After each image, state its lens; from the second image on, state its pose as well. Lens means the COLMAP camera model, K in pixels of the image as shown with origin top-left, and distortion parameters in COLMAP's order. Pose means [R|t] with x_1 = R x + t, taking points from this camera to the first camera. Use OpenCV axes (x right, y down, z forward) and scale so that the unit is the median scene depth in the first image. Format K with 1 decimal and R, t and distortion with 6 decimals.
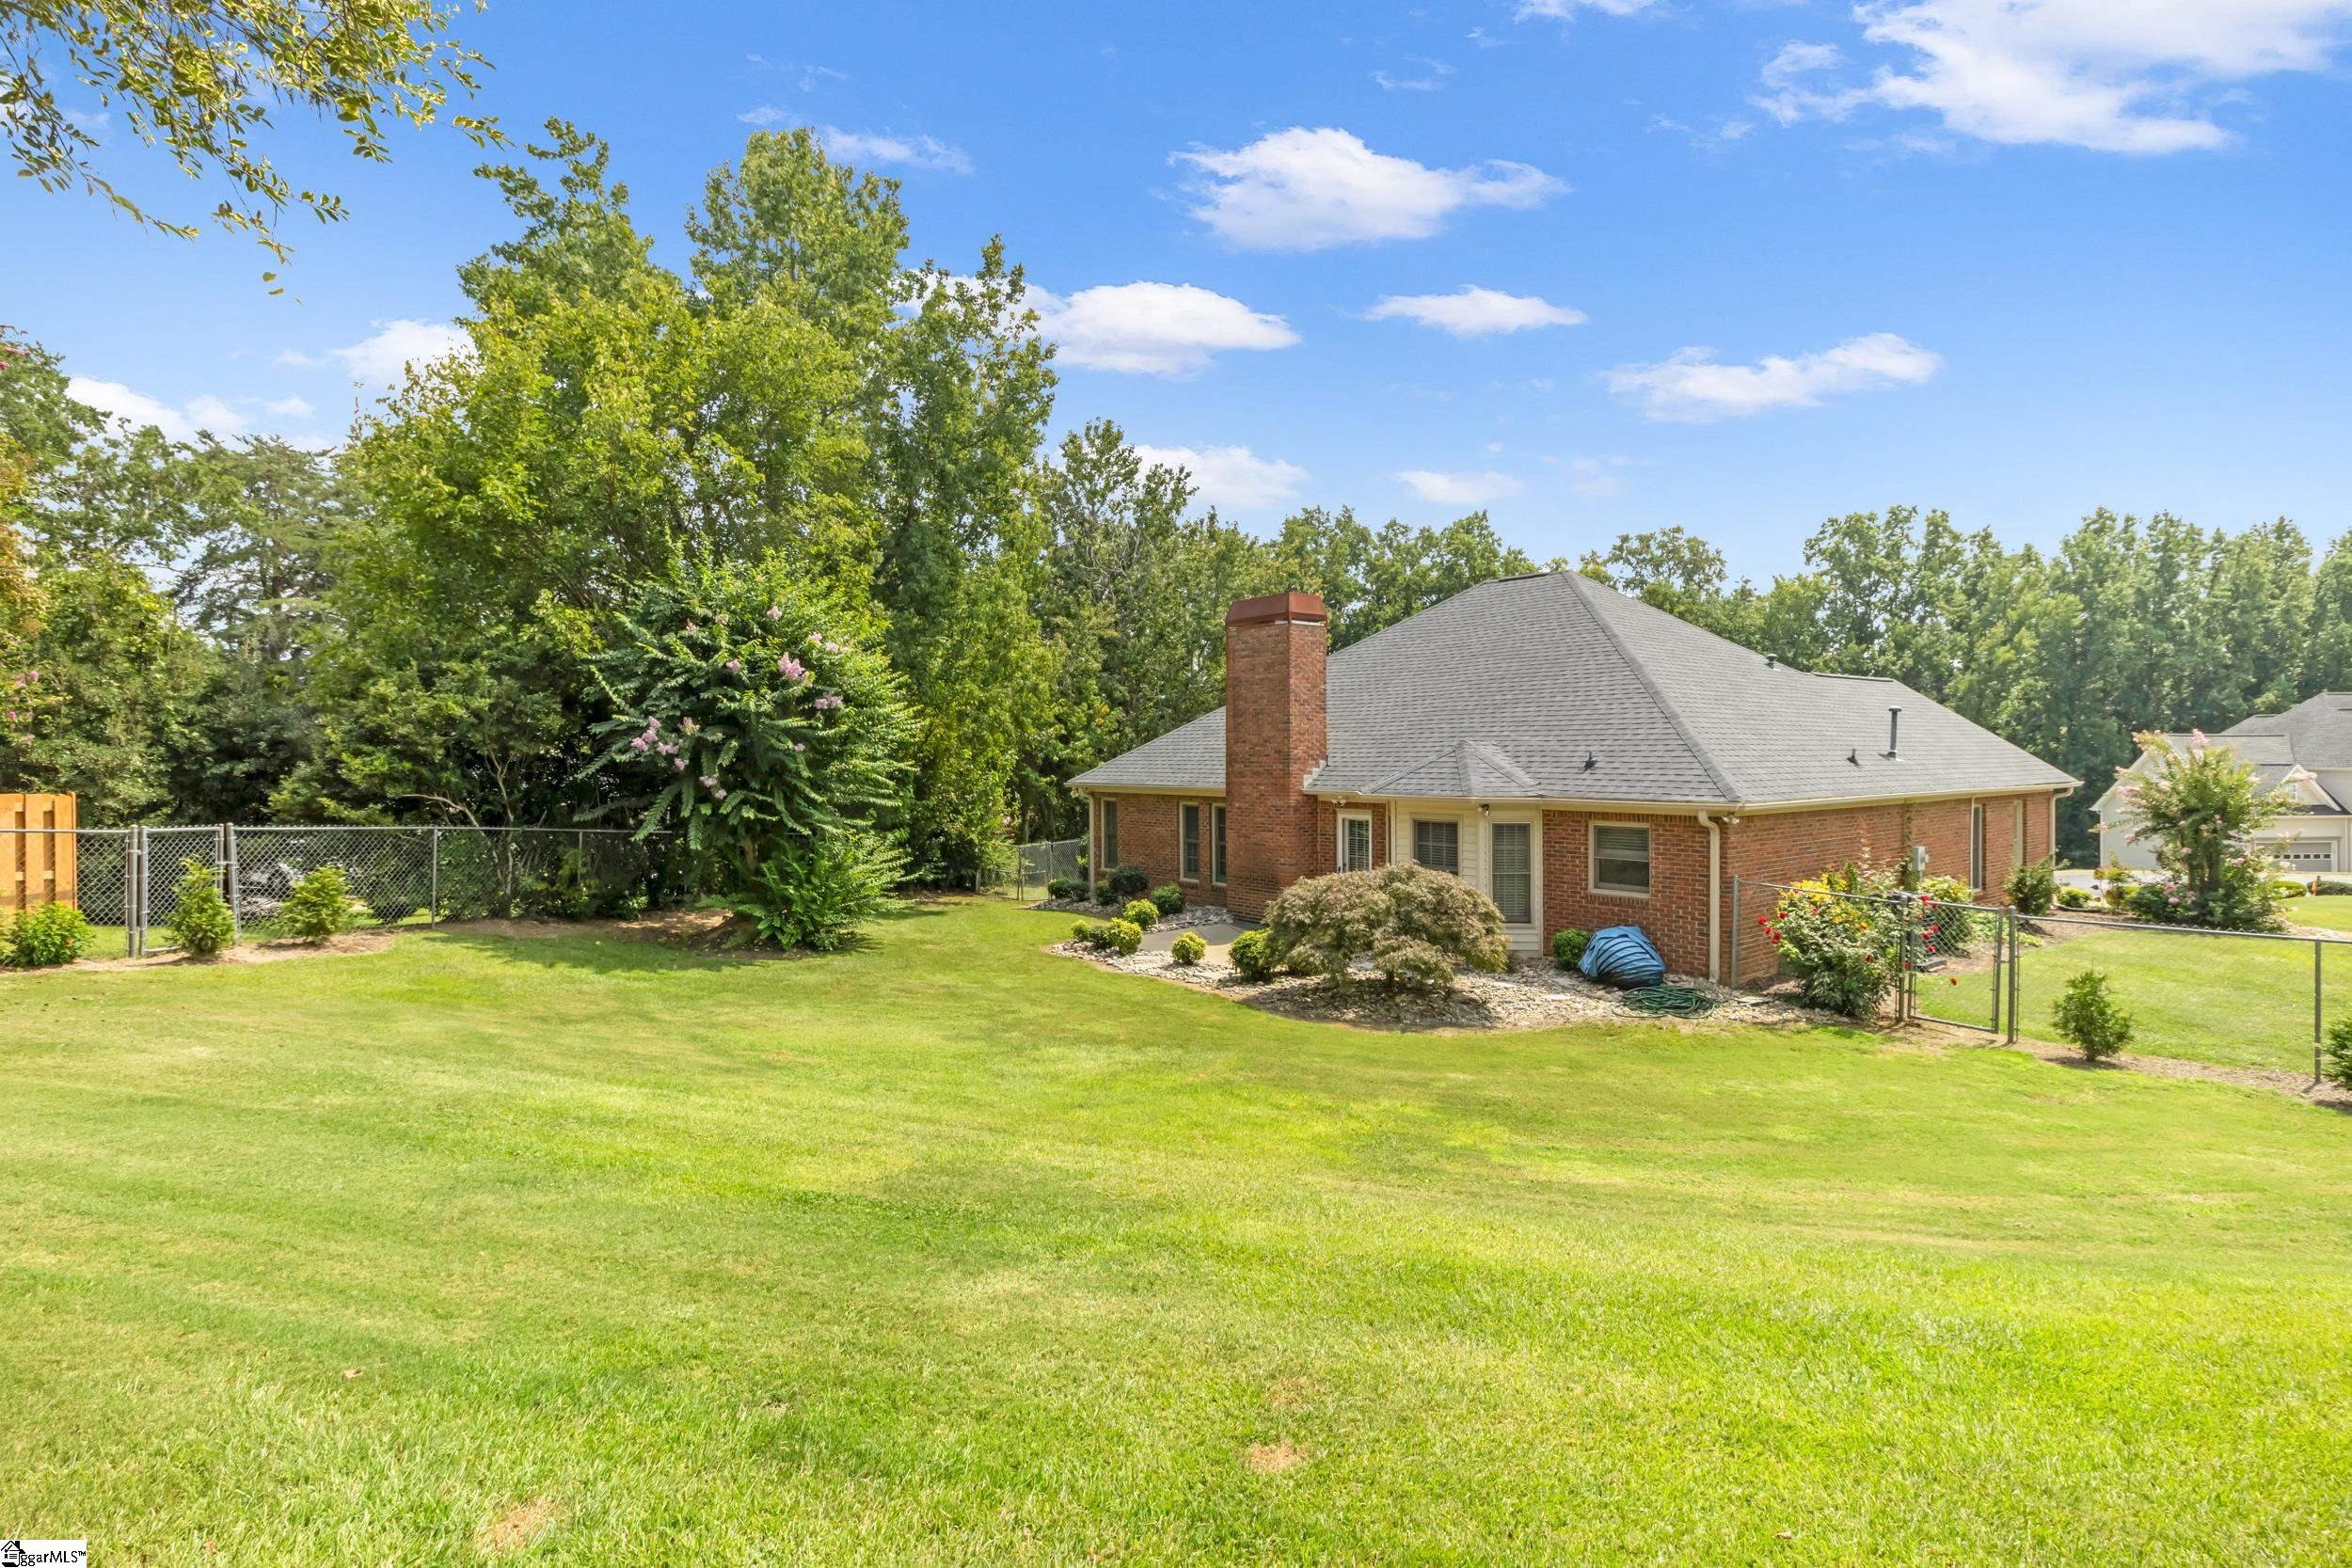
lens RADIAL K [[1089.5, 0, 1169.5], [0, 1089.5, 784.3], [0, 0, 1]] dist [0.000582, 0.000016]
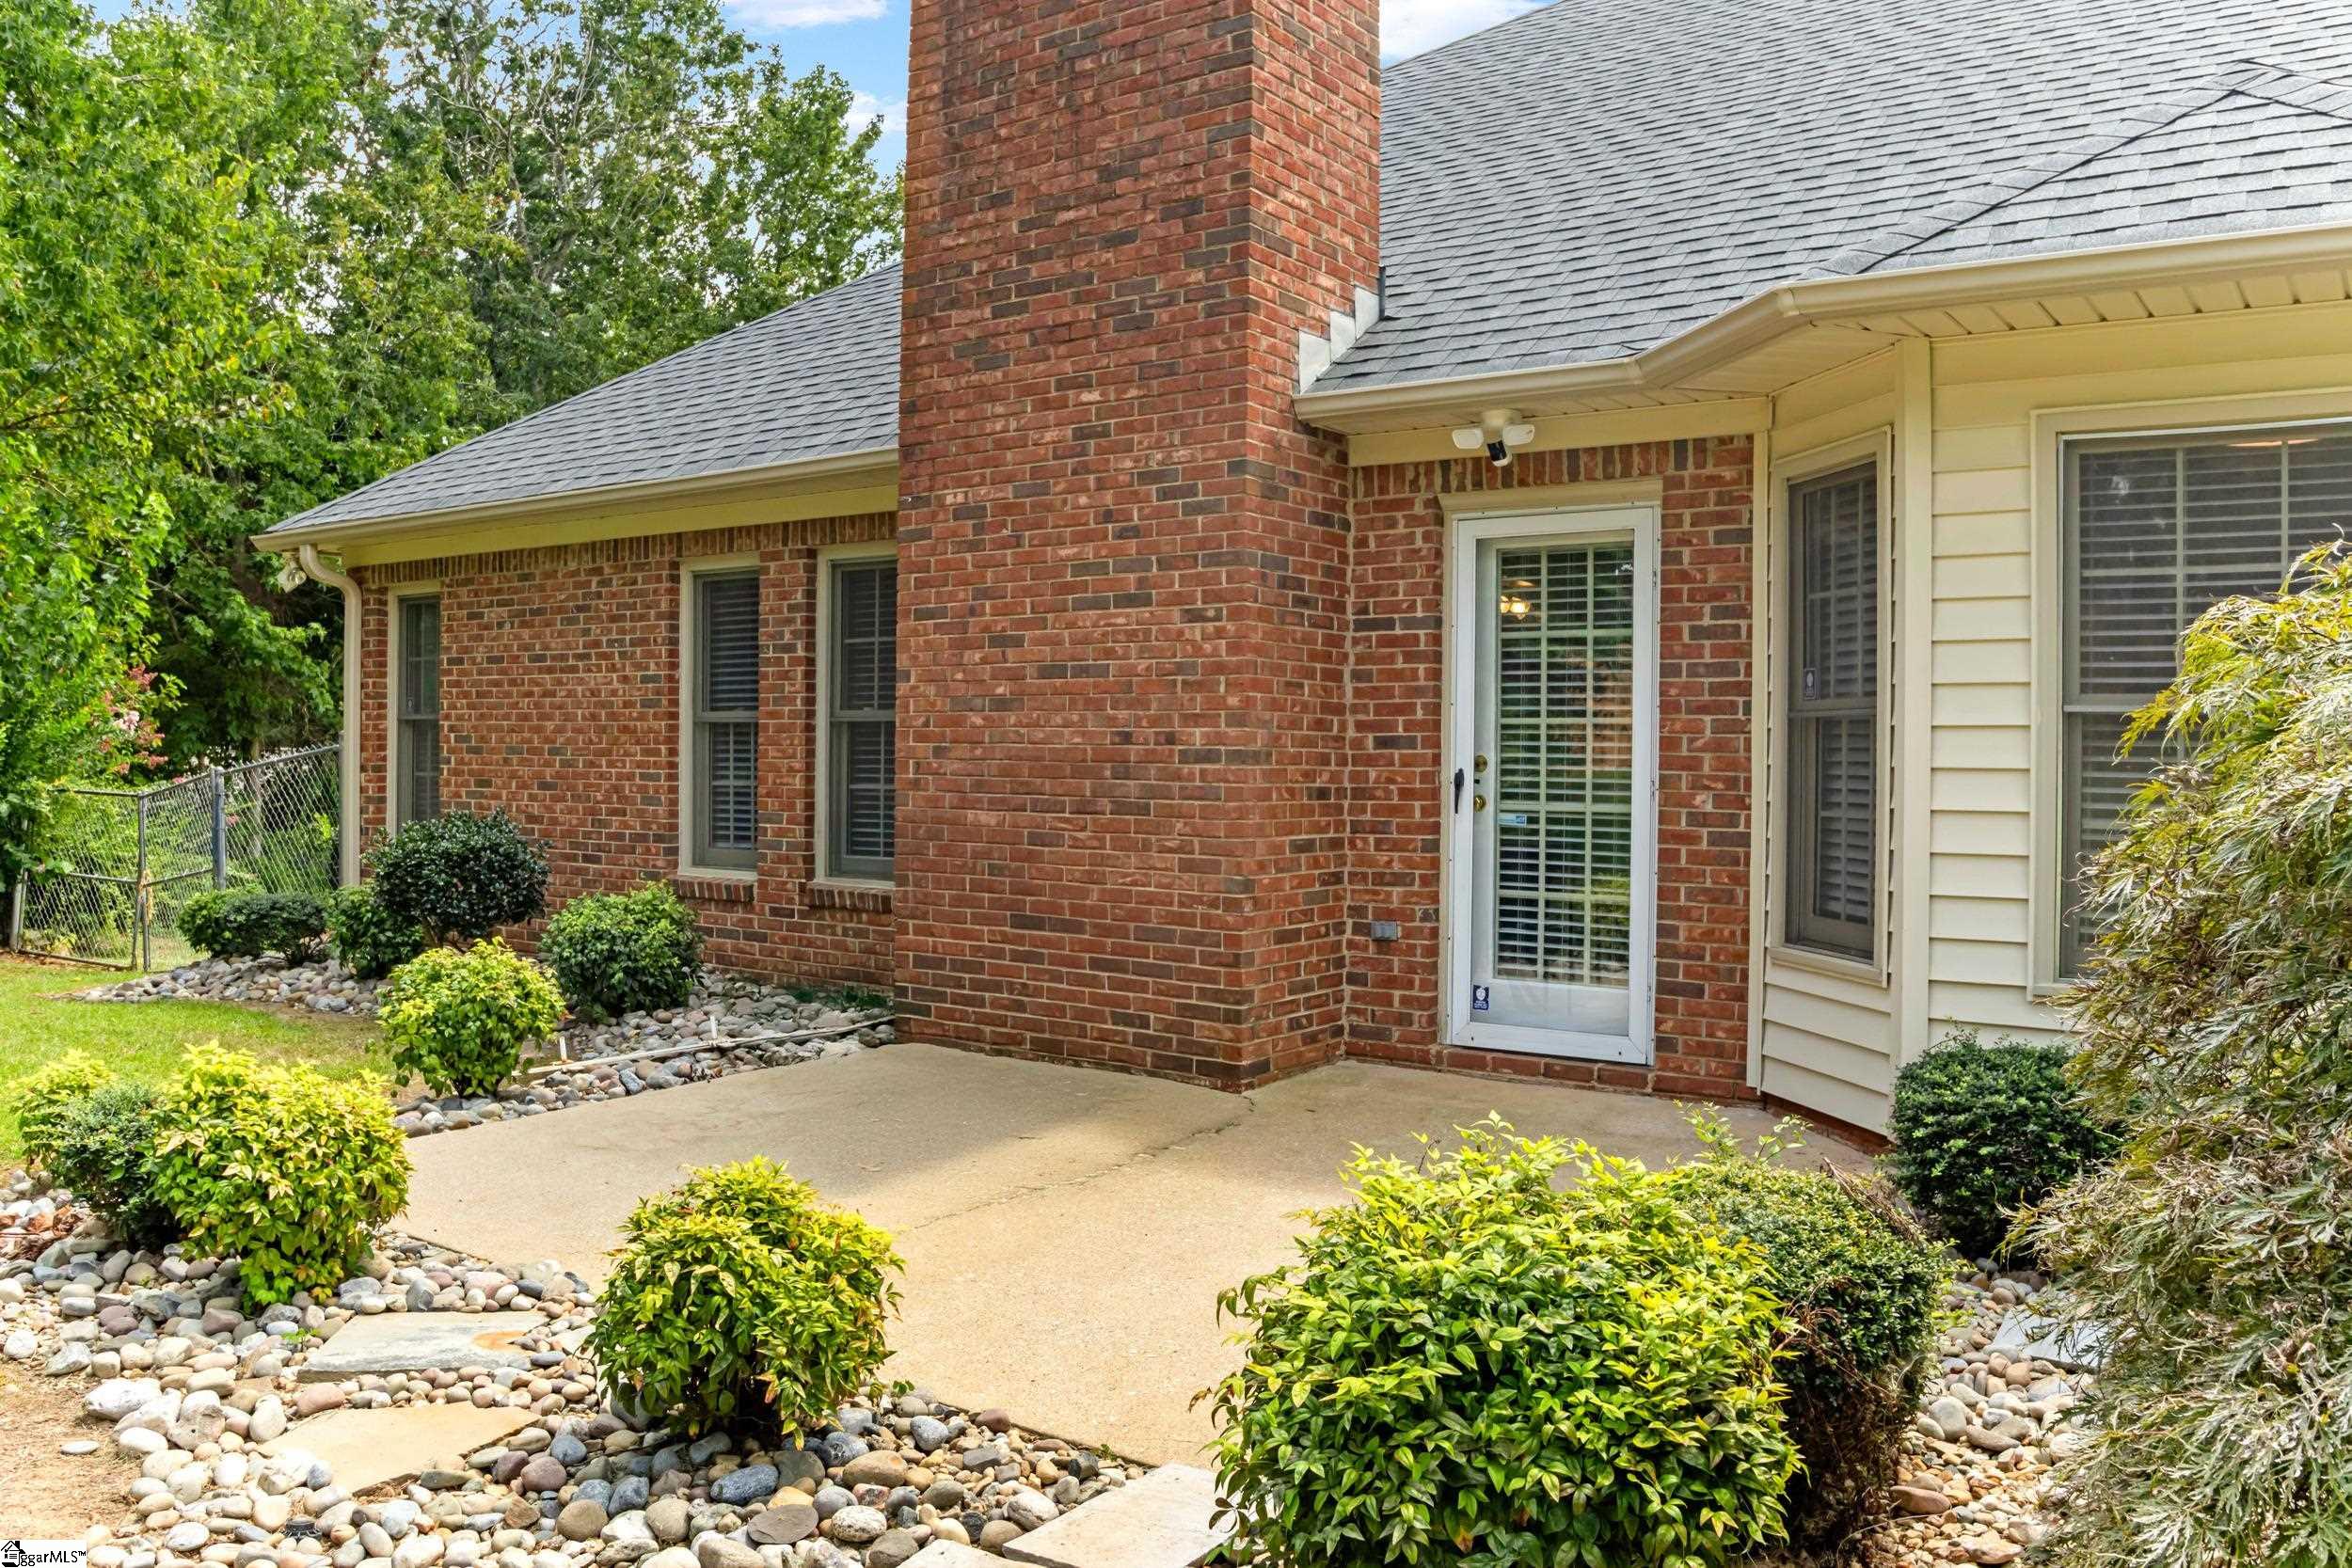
lens RADIAL K [[1744.1, 0, 1173.1], [0, 1744.1, 771.7], [0, 0, 1]] dist [-0.015943, -0.003575]
pose [[0.960927, 0.014430, 0.276425, 0.008319], [-0.012076, 0.999875, -0.010215, 0.070579], [-0.276538, 0.006478, 0.960981, 0.611496]]
